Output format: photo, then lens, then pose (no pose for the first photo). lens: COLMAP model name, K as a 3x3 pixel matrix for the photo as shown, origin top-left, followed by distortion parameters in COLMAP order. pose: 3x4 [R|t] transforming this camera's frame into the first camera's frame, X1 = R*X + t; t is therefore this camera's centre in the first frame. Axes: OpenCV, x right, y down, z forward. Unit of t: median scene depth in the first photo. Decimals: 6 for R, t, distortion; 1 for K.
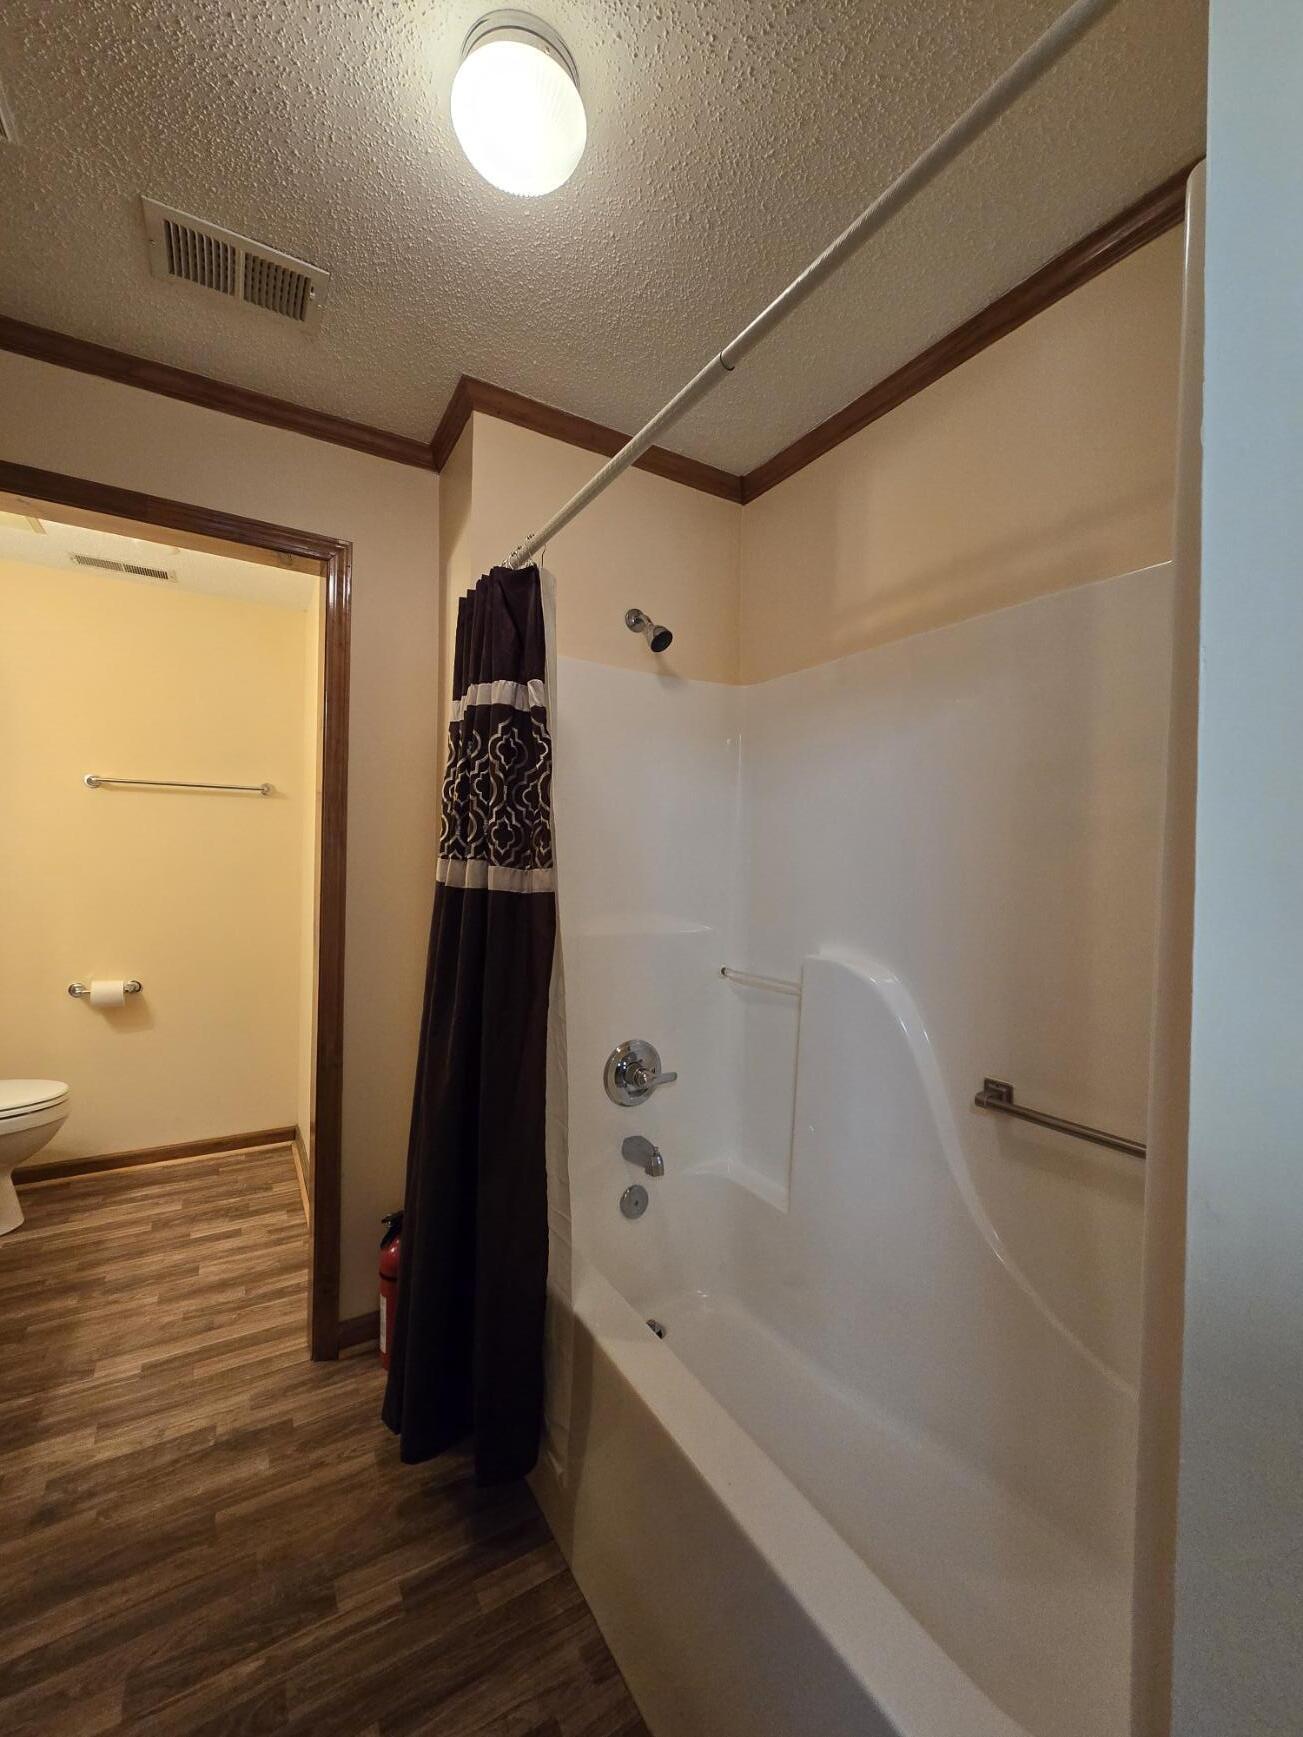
lens RADIAL K [[711.1, 0, 645.5], [0, 711.1, 864.3], [0, 0, 1]] dist [-0.000867, 0.002328]
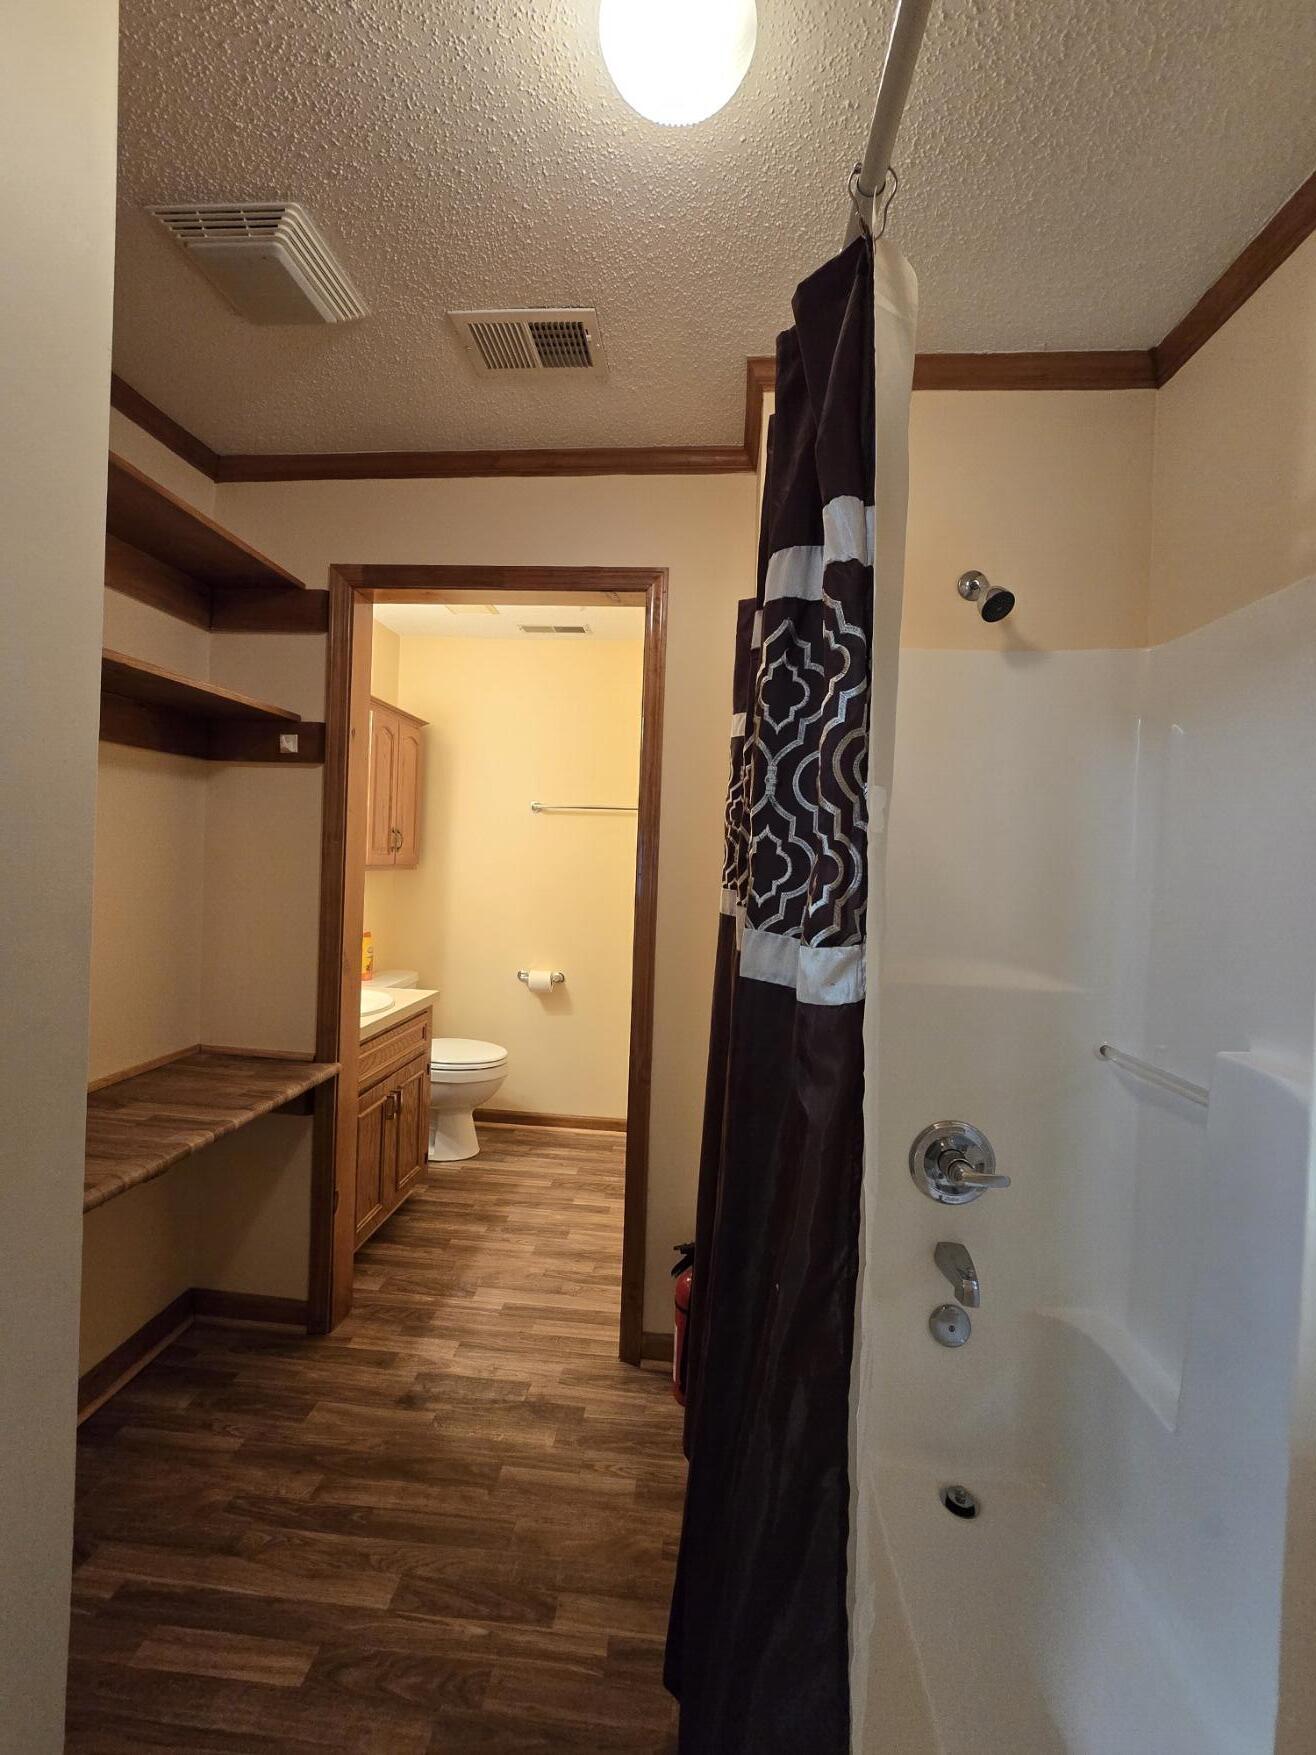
lens RADIAL K [[721.4, 0, 656.9], [0, 721.4, 872.0], [0, 0, 1]] dist [-0.001257, -0.000172]
pose [[0.815958, 0.021740, -0.577702, 0.174674], [-0.022566, 0.999729, 0.005749, -0.025965], [0.577670, 0.008346, 0.816227, 0.159653]]
